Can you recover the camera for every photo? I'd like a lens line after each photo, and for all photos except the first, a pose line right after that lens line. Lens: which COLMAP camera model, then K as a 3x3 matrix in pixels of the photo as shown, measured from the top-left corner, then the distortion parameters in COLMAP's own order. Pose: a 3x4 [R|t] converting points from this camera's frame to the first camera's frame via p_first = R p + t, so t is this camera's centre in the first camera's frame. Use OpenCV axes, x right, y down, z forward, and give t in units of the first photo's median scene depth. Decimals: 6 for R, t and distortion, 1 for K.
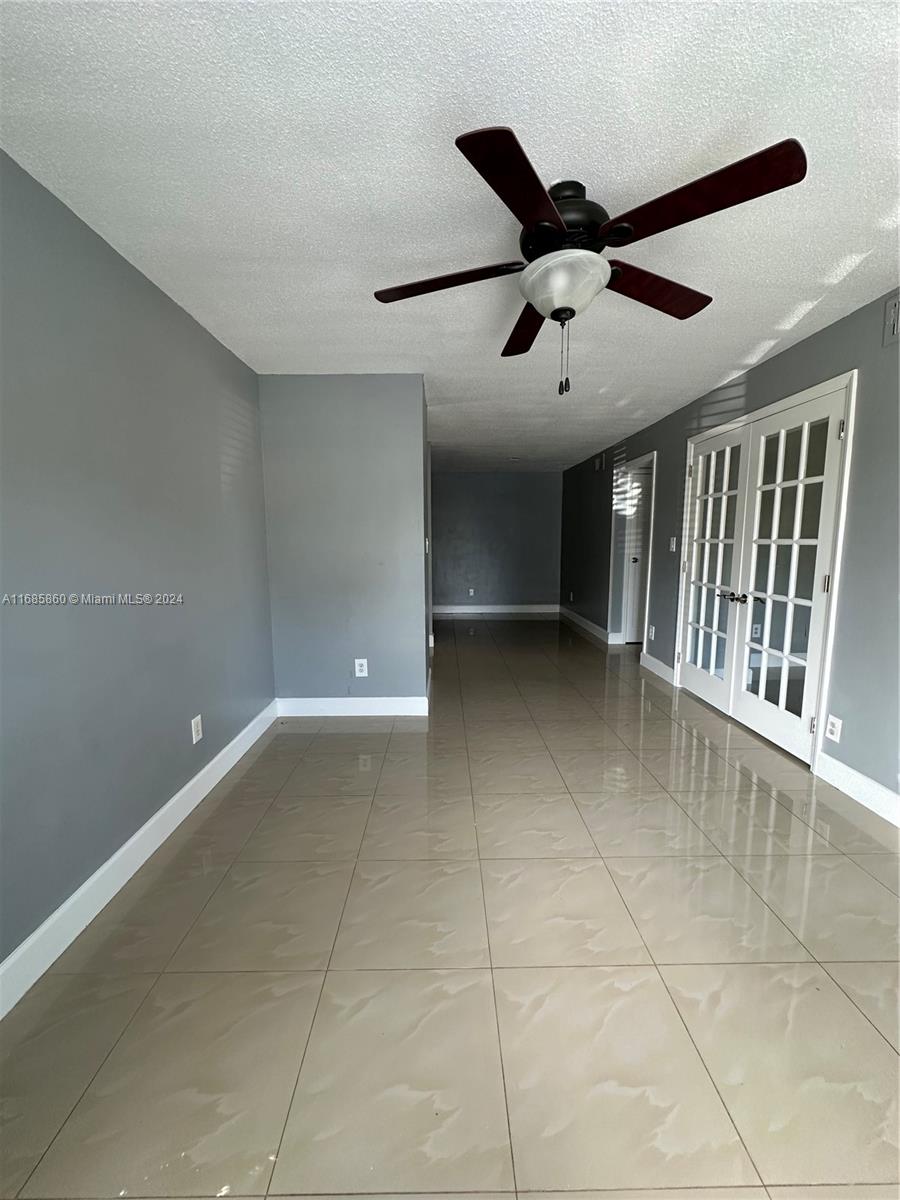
lens RADIAL K [[479.8, 0, 450.0], [0, 479.8, 600.0], [0, 0, 1]] dist [-0.001281, -0.000008]
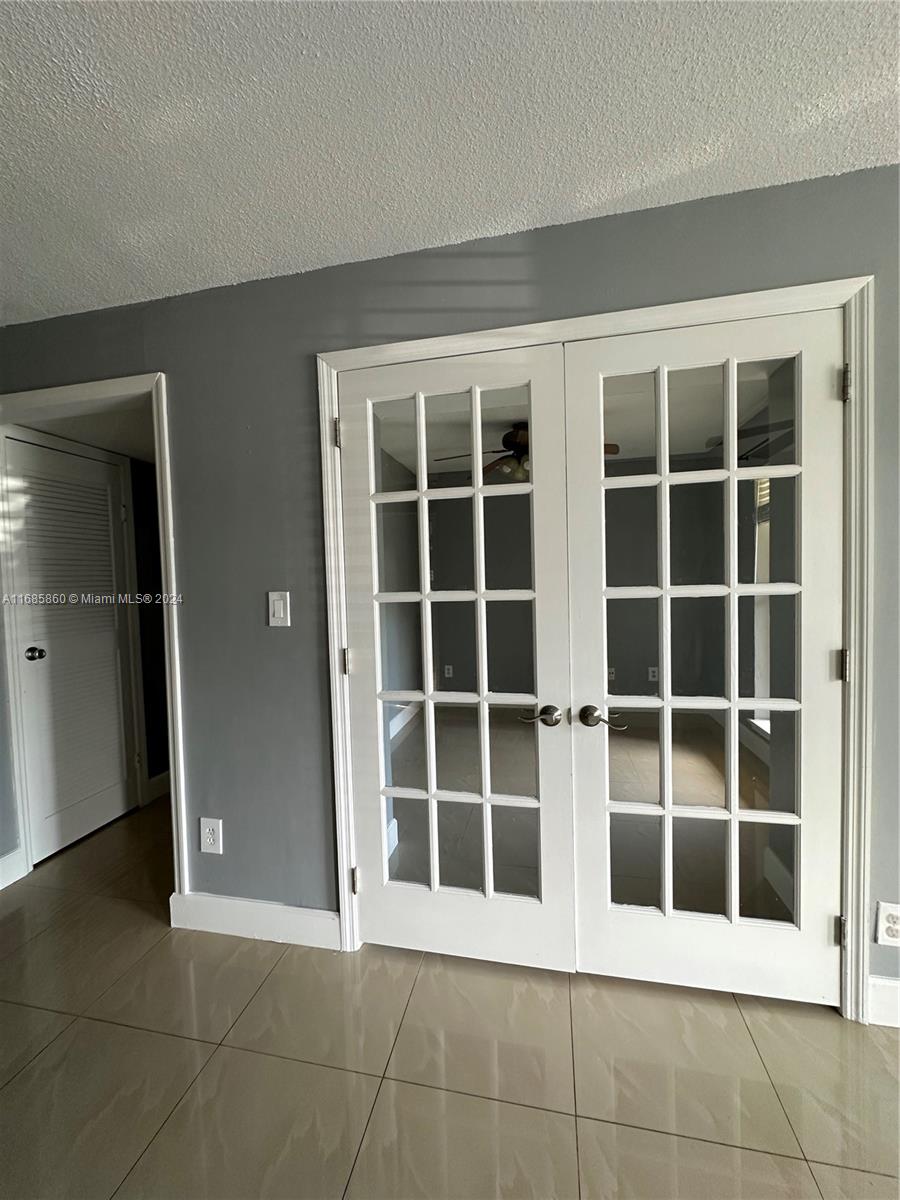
lens RADIAL K [[479.8, 0, 450.0], [0, 479.8, 600.0], [0, 0, 1]] dist [-0.001281, -0.000008]
pose [[0.218812, -0.043445, 0.974799, 0.123816], [0.152110, 0.988314, 0.009903, -0.130314], [-0.963838, 0.146110, 0.222864, 0.947334]]
